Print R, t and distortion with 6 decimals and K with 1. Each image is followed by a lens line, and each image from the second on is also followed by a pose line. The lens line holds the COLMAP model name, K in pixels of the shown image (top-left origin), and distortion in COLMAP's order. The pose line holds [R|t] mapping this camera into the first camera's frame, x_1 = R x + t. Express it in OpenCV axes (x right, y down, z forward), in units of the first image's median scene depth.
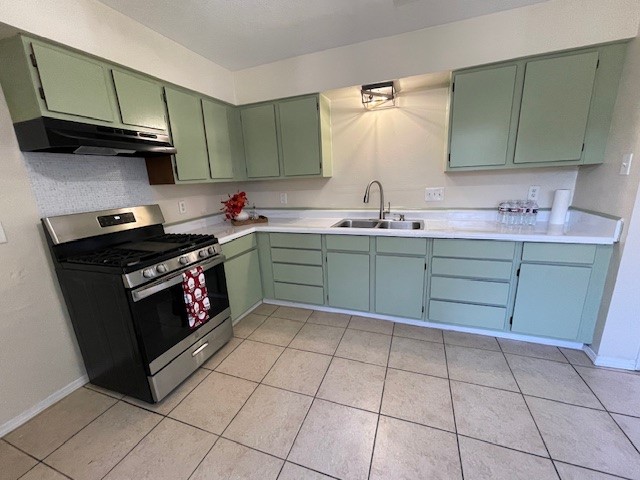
lens RADIAL K [[261.7, 0, 319.1], [0, 261.7, 244.2], [0, 0, 1]] dist [-0.004365, -0.001334]
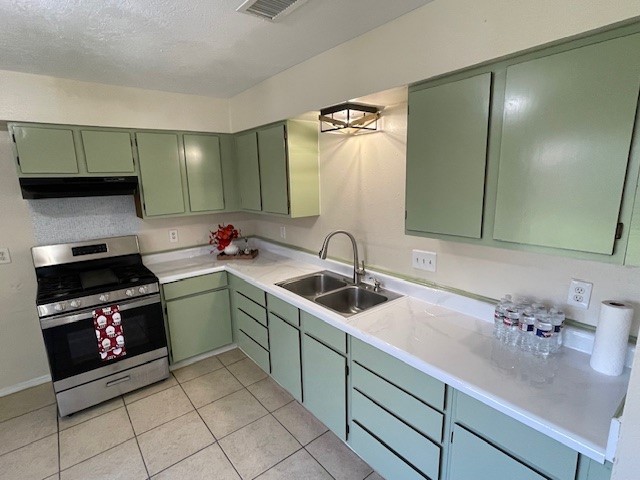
lens RADIAL K [[328.3, 0, 319.9], [0, 328.3, 244.7], [0, 0, 1]] dist [-0.006926, 0.002977]
pose [[0.858507, 0.127388, -0.496727, 0.709828], [-0.138707, 0.990231, 0.014218, -0.236054], [0.493685, 0.056693, 0.867791, 0.191266]]
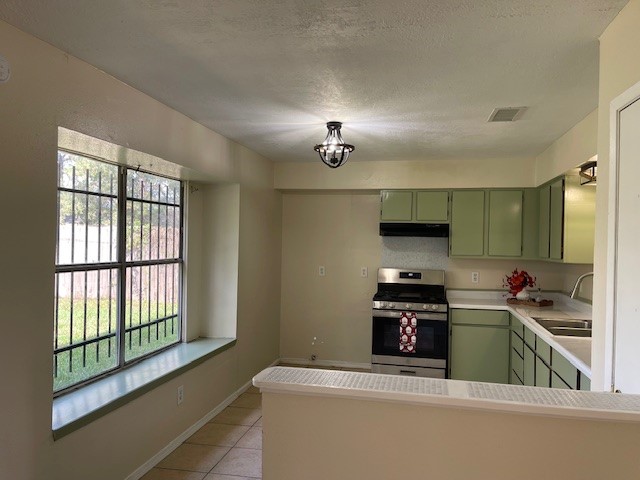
lens RADIAL K [[483.3, 0, 318.8], [0, 483.3, 239.0], [0, 0, 1]] dist [0.061390, -0.079960]
pose [[0.137232, 0.041071, -0.989687, 1.730829], [-0.268632, 0.963239, 0.002724, -0.143229], [0.953417, 0.265488, 0.143220, -0.015562]]
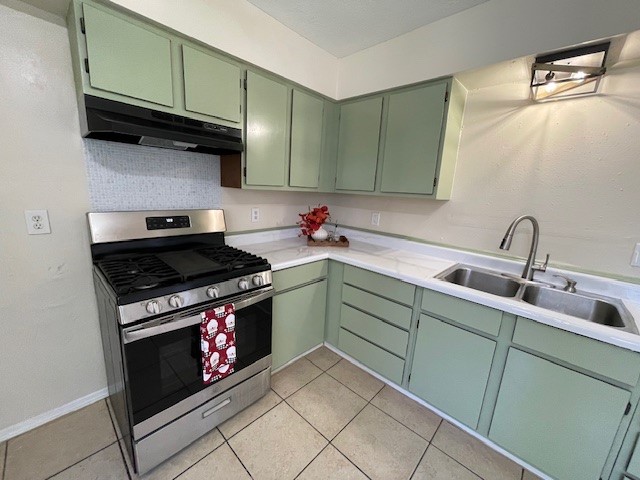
lens RADIAL K [[256.3, 0, 320.0], [0, 256.3, 242.9], [0, 0, 1]] dist [-0.006211, 0.001356]
pose [[0.916088, 0.176992, -0.359802, -0.001546], [-0.191000, 0.981584, -0.003447, -0.101437], [0.352566, 0.071880, 0.933022, 0.328083]]
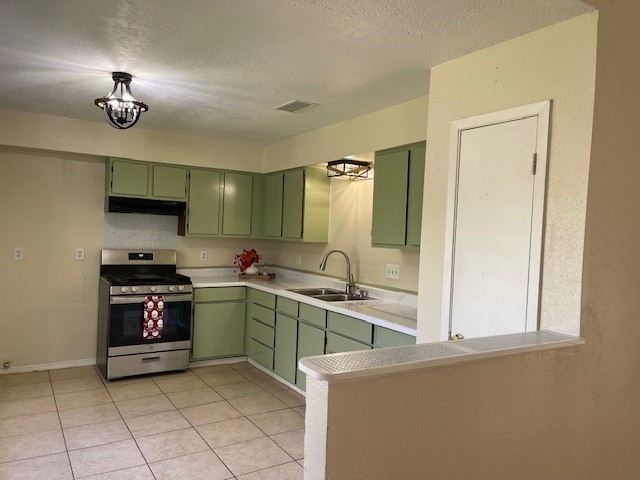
lens RADIAL K [[483.3, 0, 328.6], [0, 483.3, 241.1], [0, 0, 1]] dist [0.061390, -0.079960]
pose [[0.794383, 0.087904, -0.601023, 1.412700], [-0.221240, 0.963377, -0.151515, 0.001288], [0.565693, 0.253332, 0.784738, -0.473251]]
